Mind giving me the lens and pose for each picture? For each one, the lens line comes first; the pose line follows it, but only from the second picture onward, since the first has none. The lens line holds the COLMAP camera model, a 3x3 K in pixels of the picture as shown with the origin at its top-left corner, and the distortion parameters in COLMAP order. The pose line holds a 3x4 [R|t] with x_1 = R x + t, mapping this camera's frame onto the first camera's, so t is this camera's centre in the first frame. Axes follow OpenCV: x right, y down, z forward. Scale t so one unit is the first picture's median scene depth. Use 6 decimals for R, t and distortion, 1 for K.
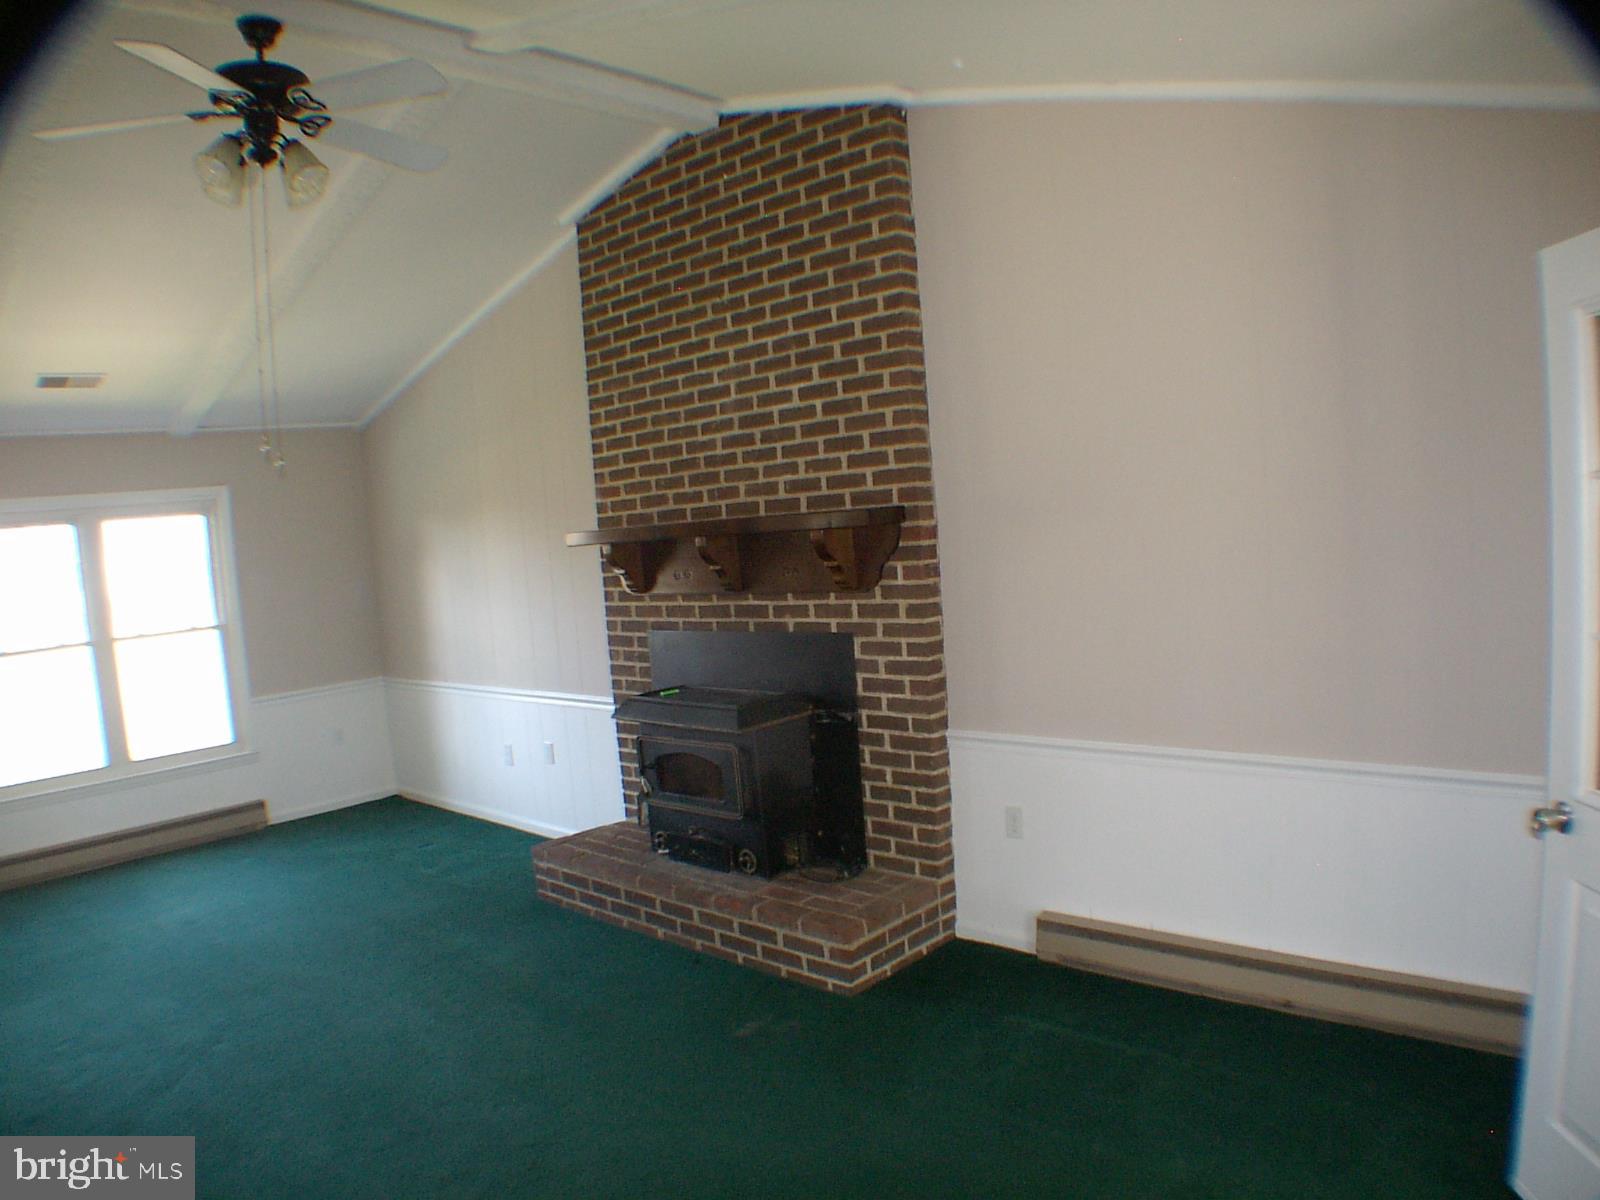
lens RADIAL K [[1095.5, 0, 801.3], [0, 1095.5, 601.4], [0, 0, 1]] dist [-0.194758, 0.047953]
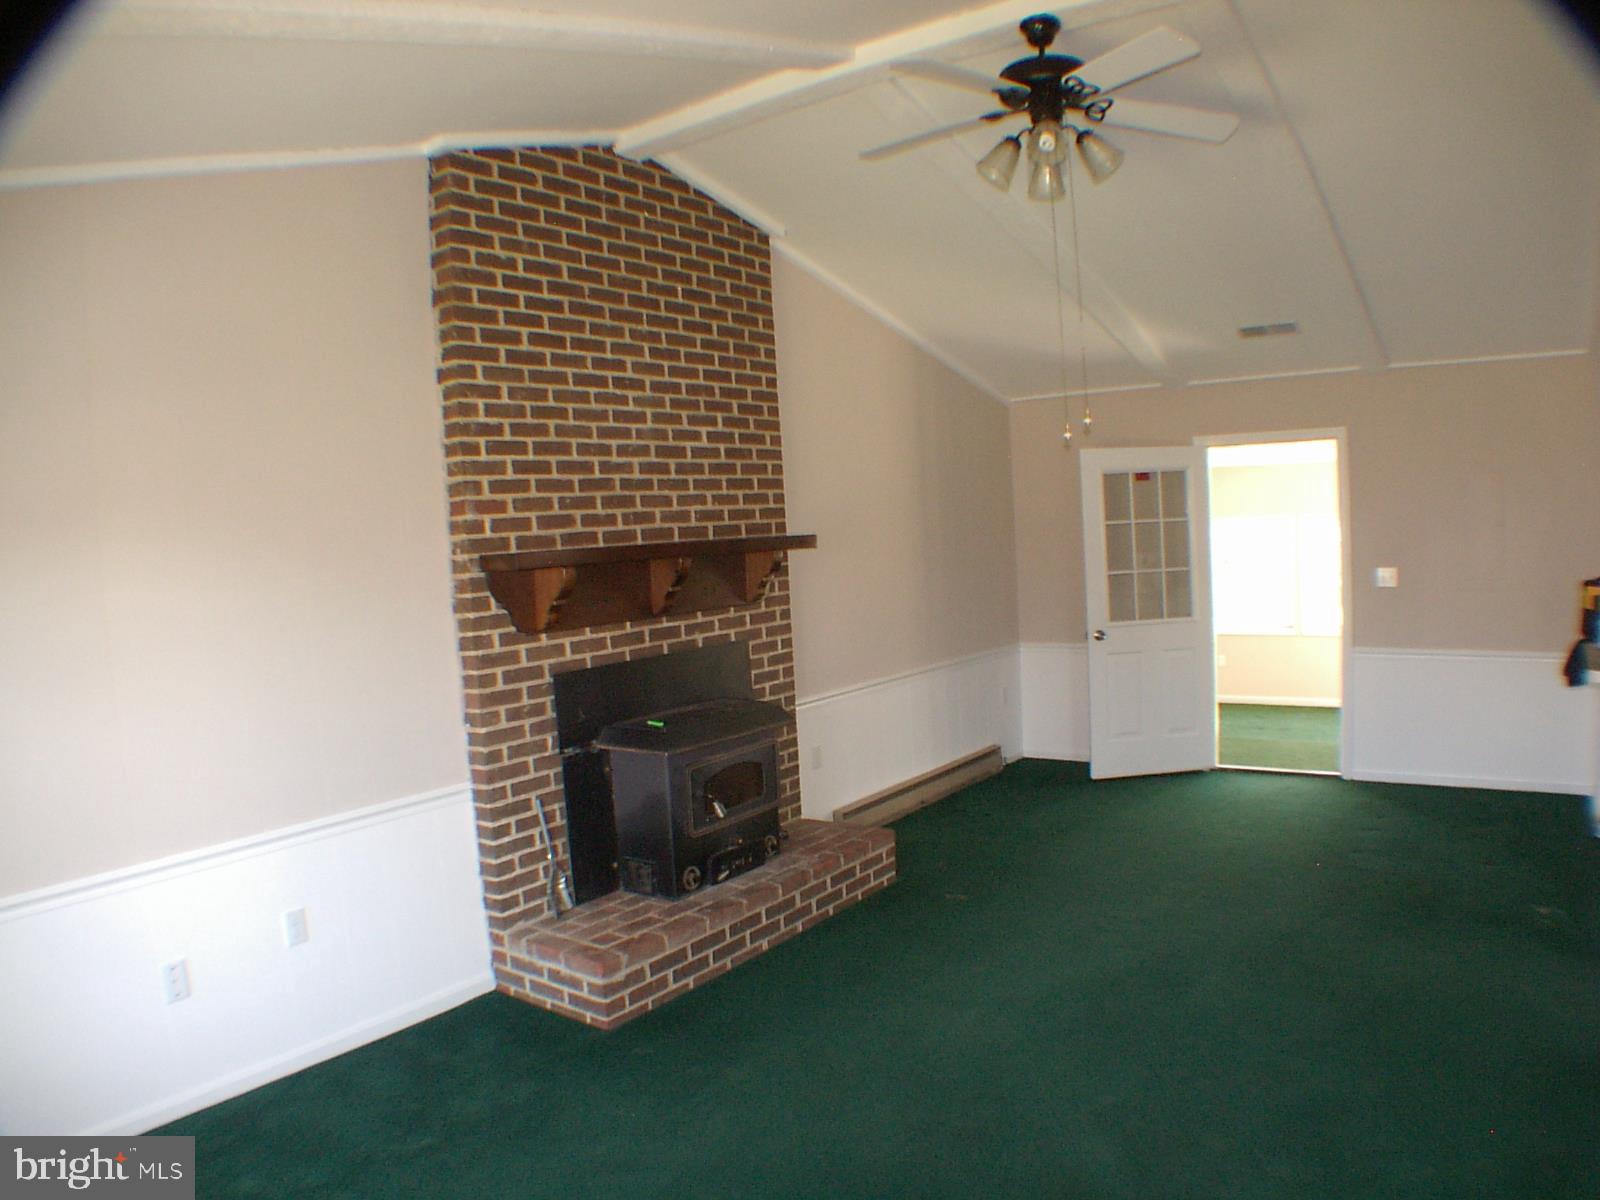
lens RADIAL K [[1095.5, 0, 801.7], [0, 1095.5, 599.6], [0, 0, 1]] dist [-0.194758, 0.047953]
pose [[-0.083036, 0.013506, 0.996455, -1.096771], [0.134585, 0.990900, -0.002216, -0.003176], [-0.987417, 0.133924, -0.084098, 0.969534]]
